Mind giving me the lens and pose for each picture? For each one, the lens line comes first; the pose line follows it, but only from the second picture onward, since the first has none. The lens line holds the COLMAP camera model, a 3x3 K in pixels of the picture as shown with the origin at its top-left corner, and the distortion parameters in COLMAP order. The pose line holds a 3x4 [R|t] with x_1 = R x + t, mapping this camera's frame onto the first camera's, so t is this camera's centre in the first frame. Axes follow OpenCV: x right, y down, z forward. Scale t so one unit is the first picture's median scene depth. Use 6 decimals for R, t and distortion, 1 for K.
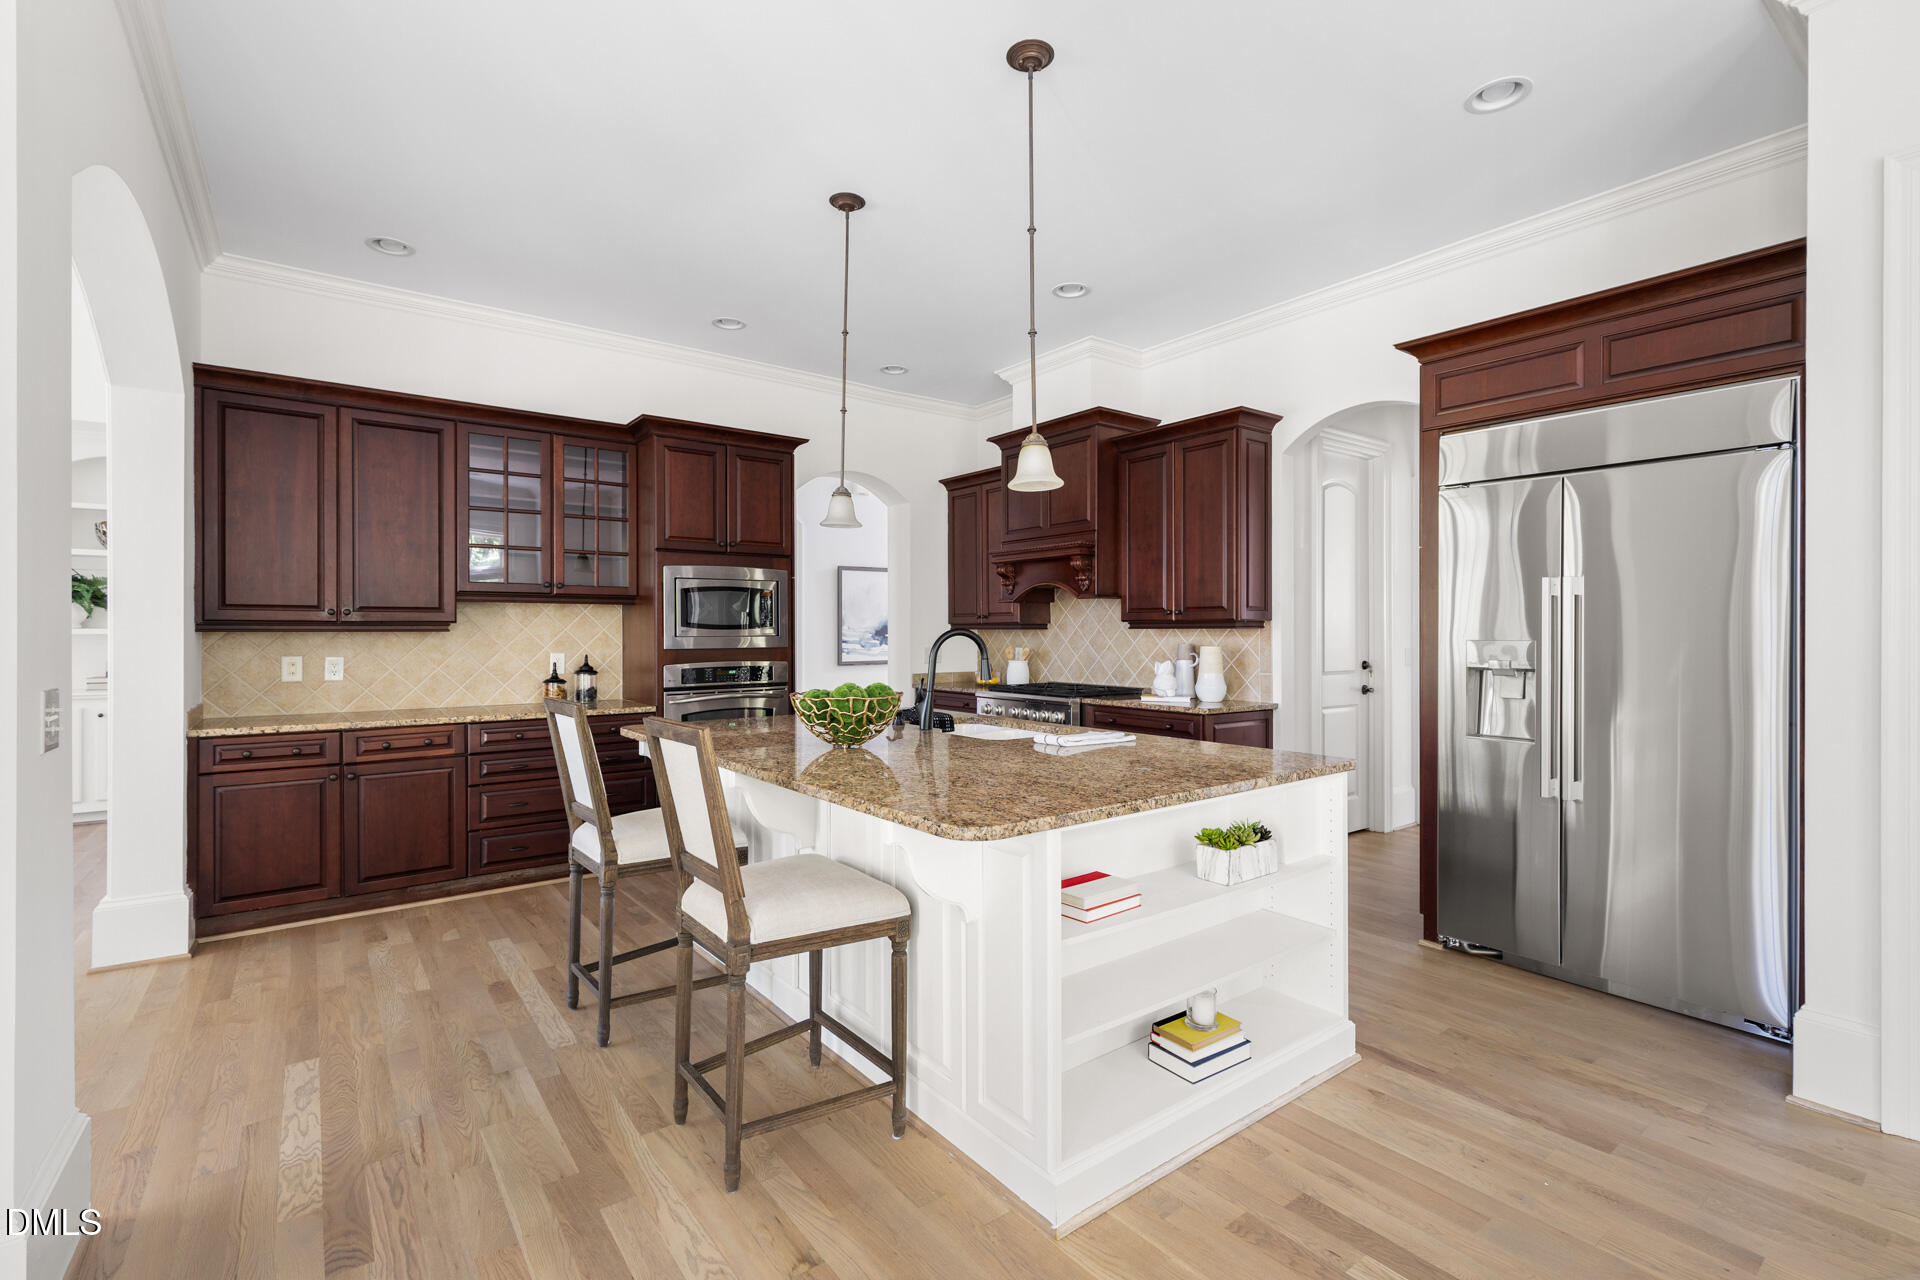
lens RADIAL K [[858.4, 0, 982.8], [0, 858.4, 629.7], [0, 0, 1]] dist [0.002147, 0.000053]
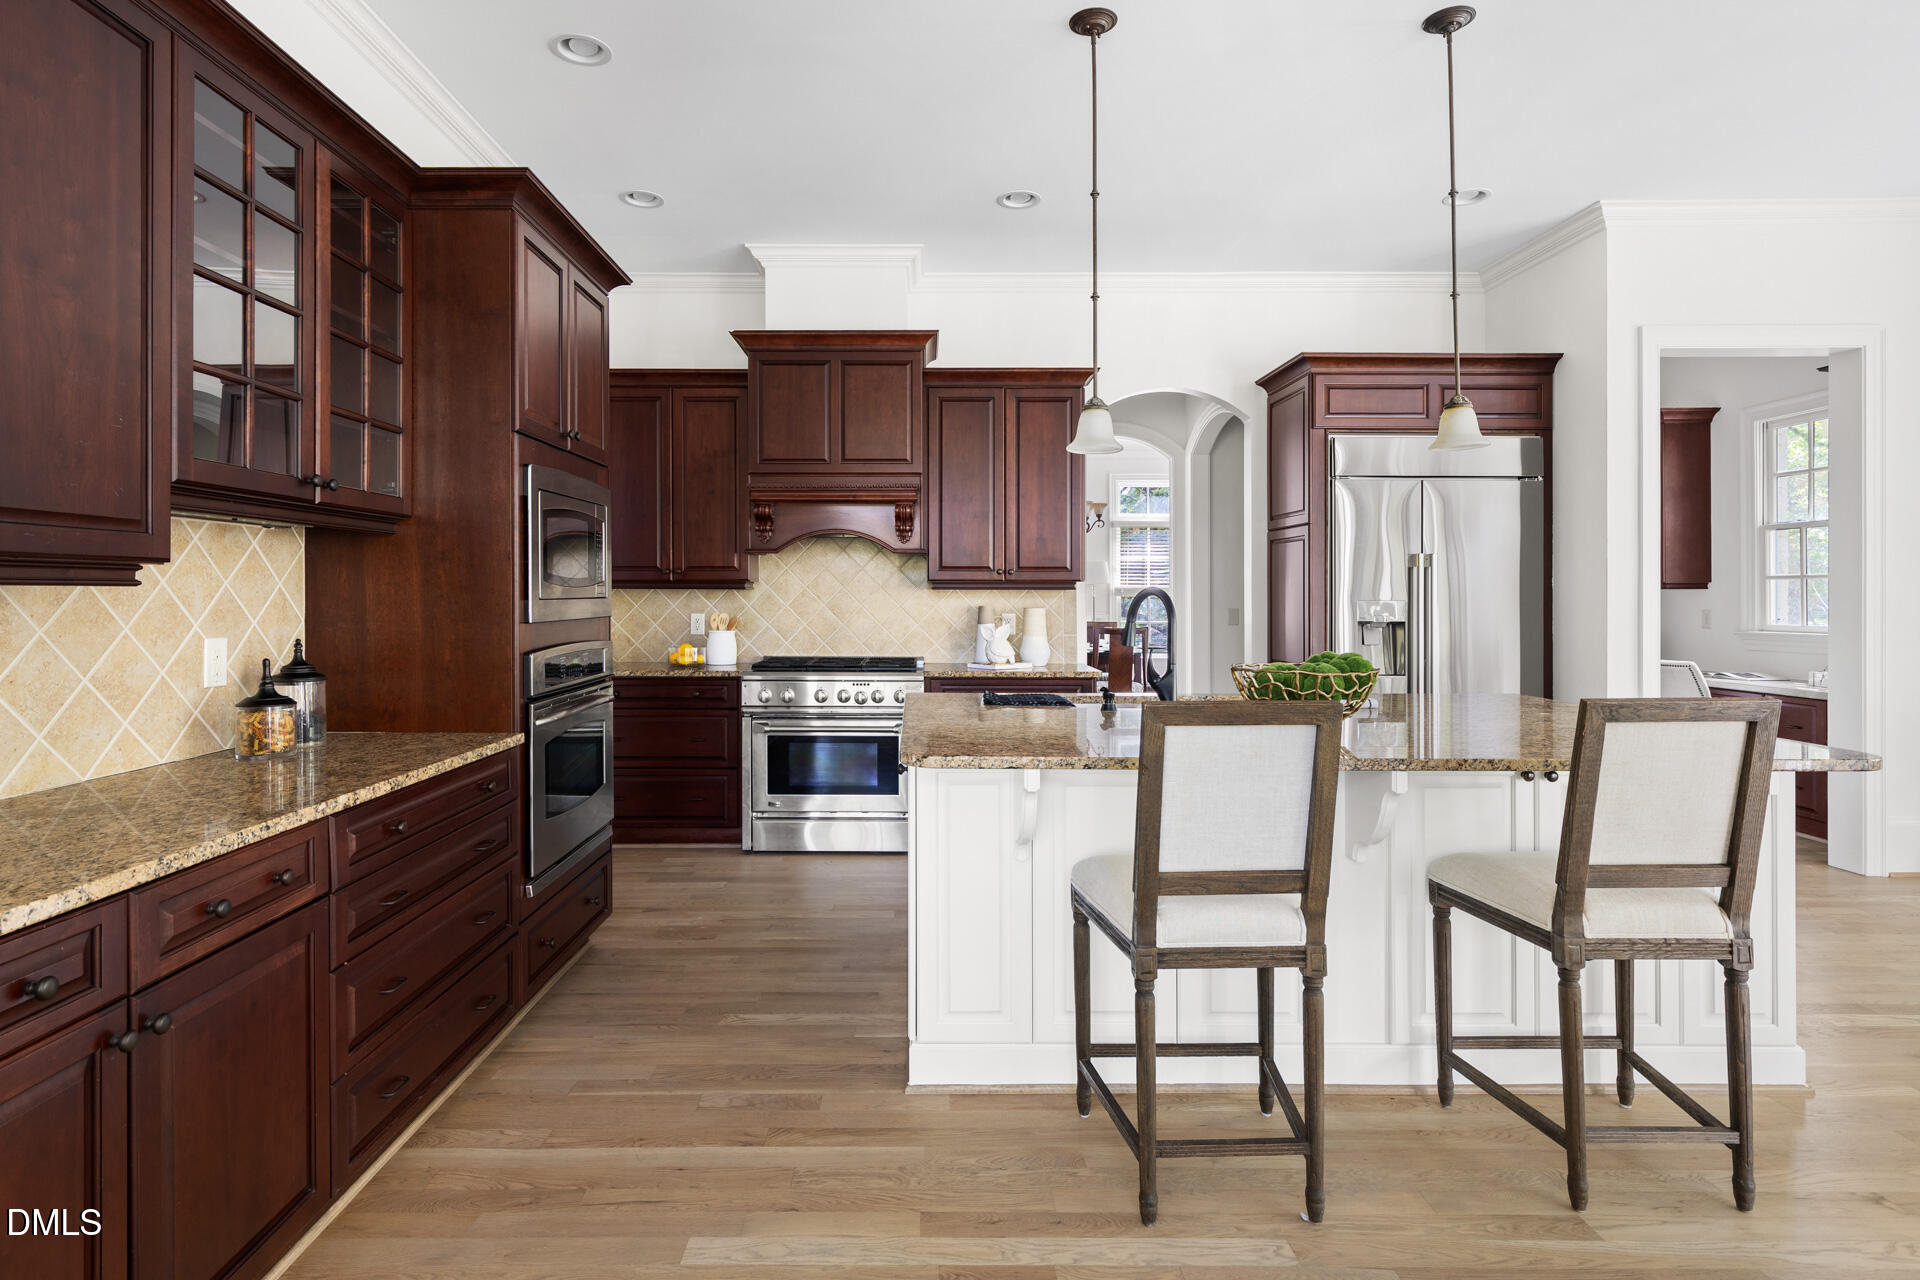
lens RADIAL K [[974.2, 0, 929.2], [0, 974.2, 592.4], [0, 0, 1]] dist [-0.000410, 0.001010]
pose [[0.621256, 0.003736, 0.783599, -0.886074], [-0.003489, 0.999992, -0.002001, 0.005251], [-0.783600, -0.001491, 0.621264, 0.563434]]
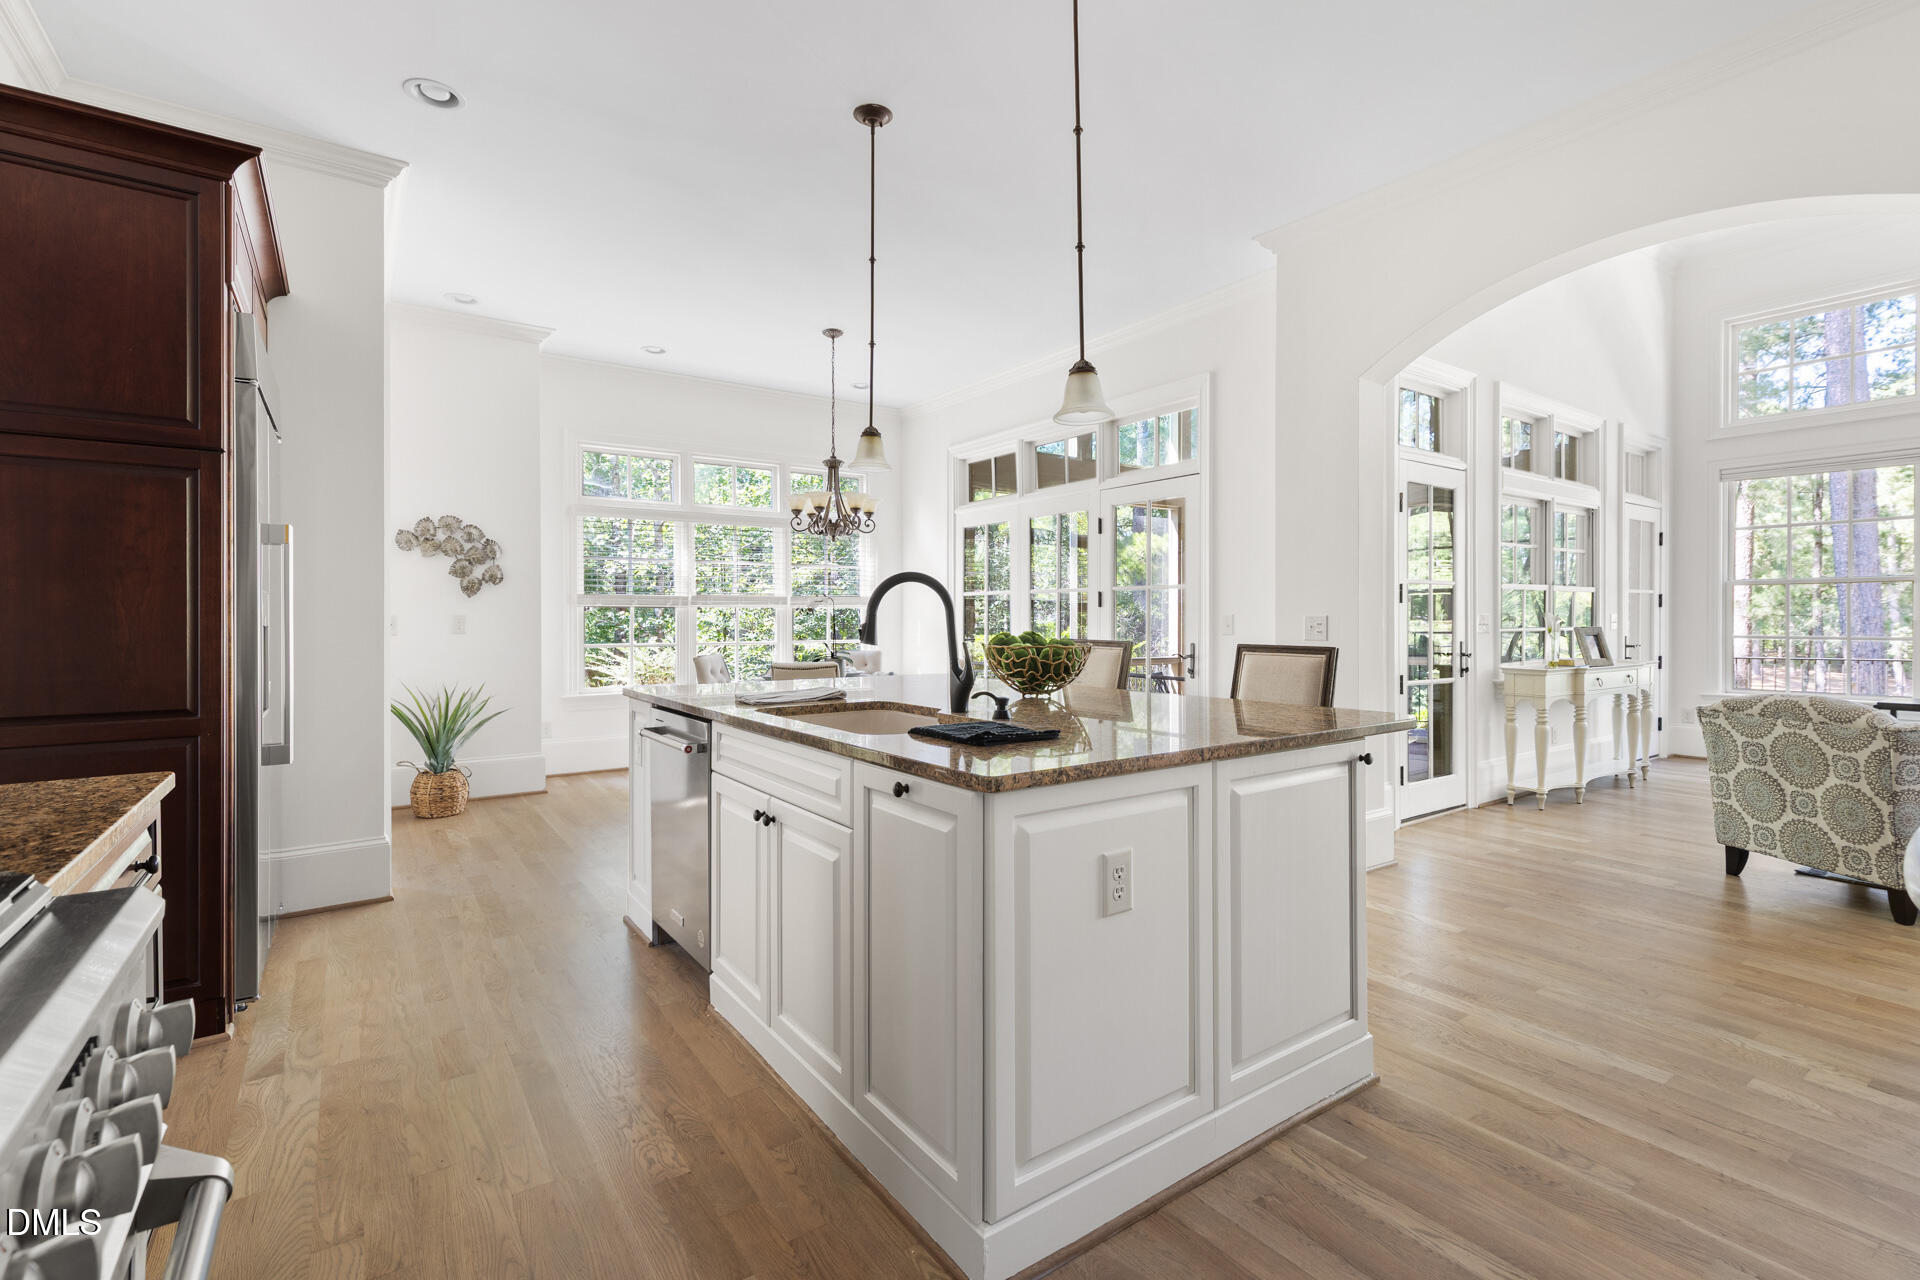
lens RADIAL K [[876.4, 0, 960.7], [0, 876.4, 621.3], [0, 0, 1]] dist [0.004162, -0.000054]
pose [[-0.998105, 0.002689, 0.061482, -0.105585], [0.002814, 0.999994, 0.001947, 0.036827], [-0.061476, 0.002116, -0.998106, 1.627693]]
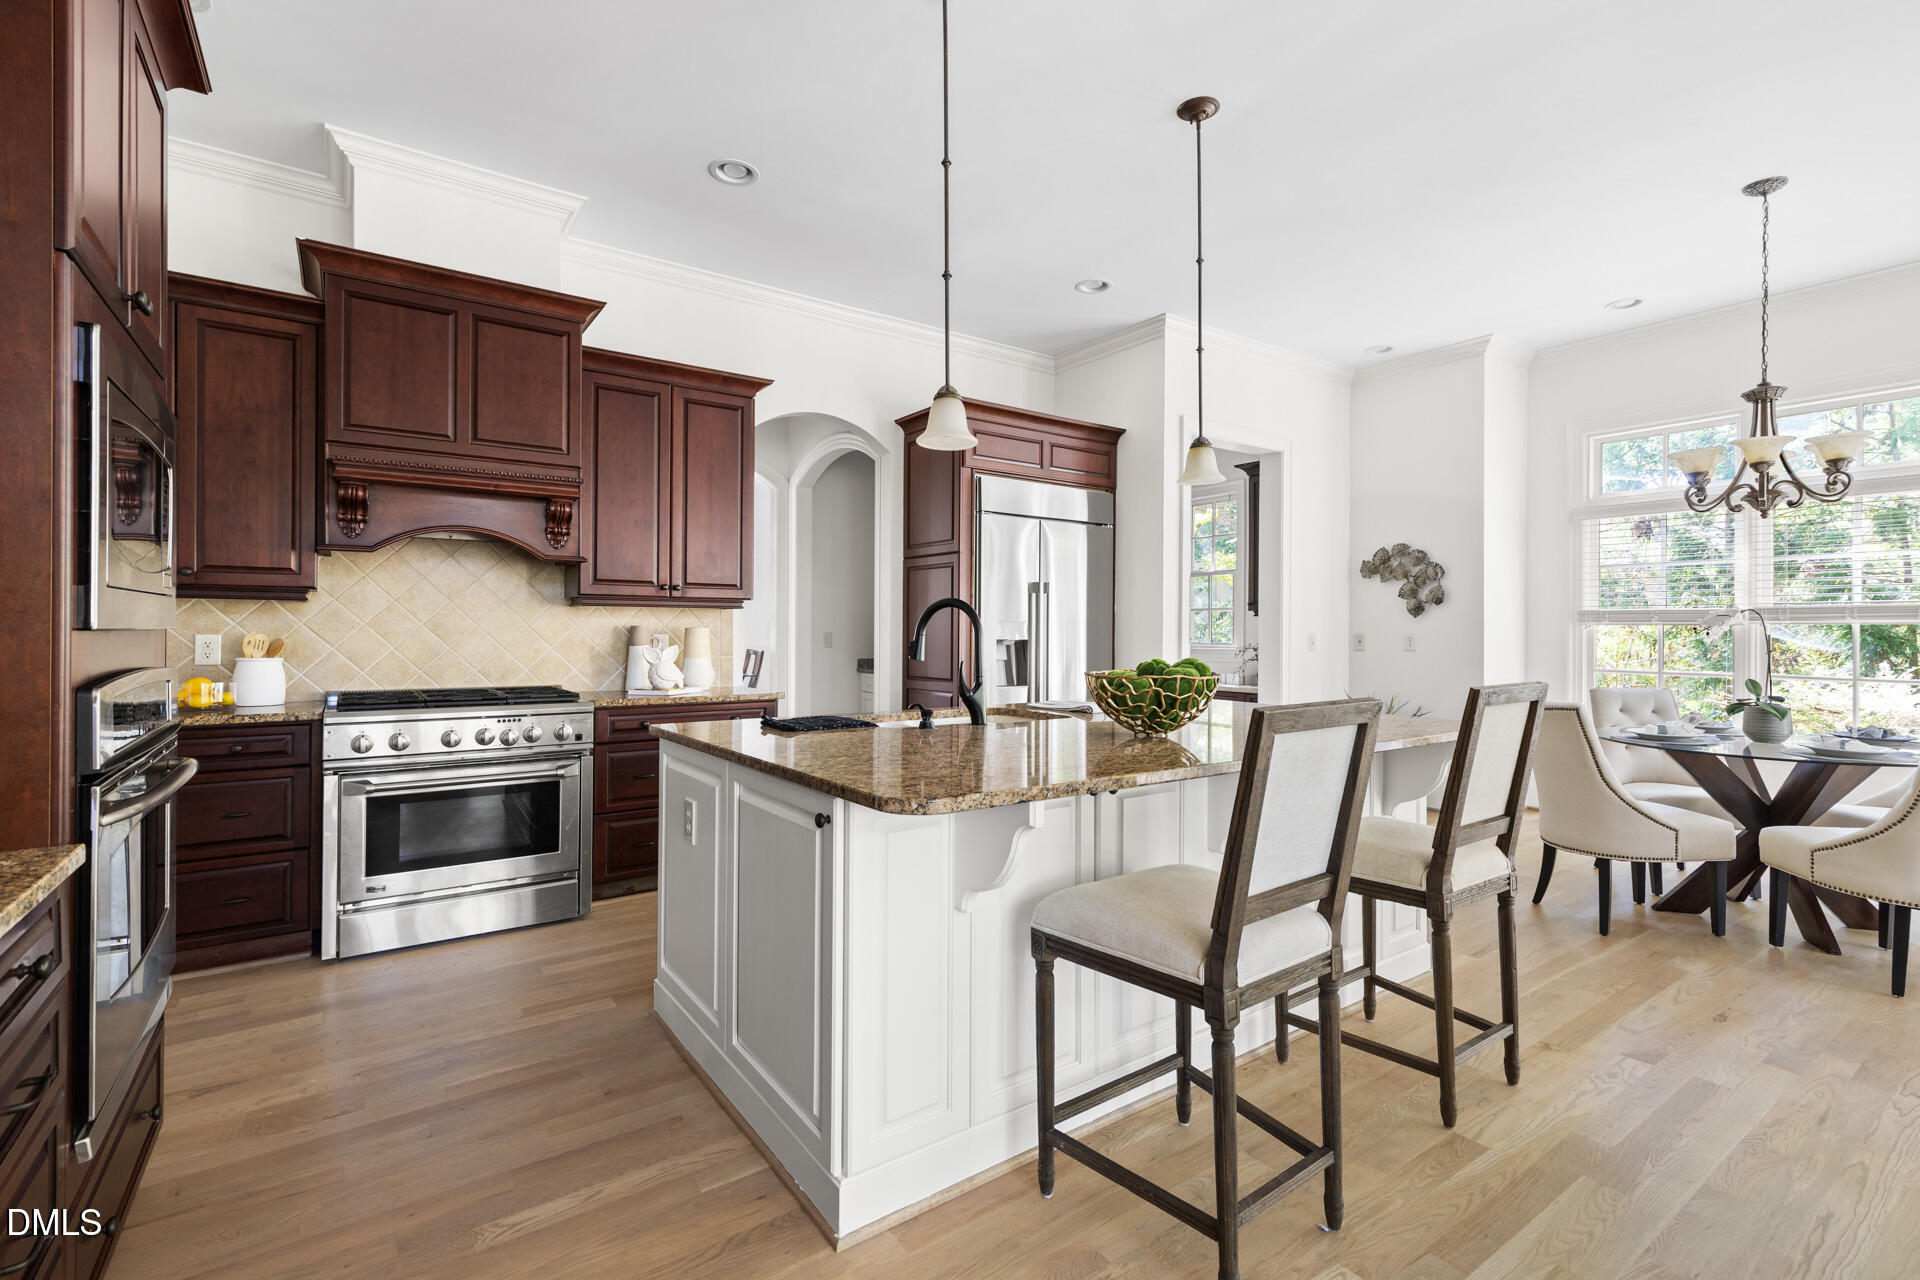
lens RADIAL K [[855.9, 0, 958.8], [0, 855.9, 623.2], [0, 0, 1]] dist [0.008069, 0.000071]
pose [[0.058493, 0.010110, 0.998237, -0.812307], [-0.006559, 0.999931, -0.009743, 0.027602], [-0.998266, -0.005977, 0.058555, 0.912708]]
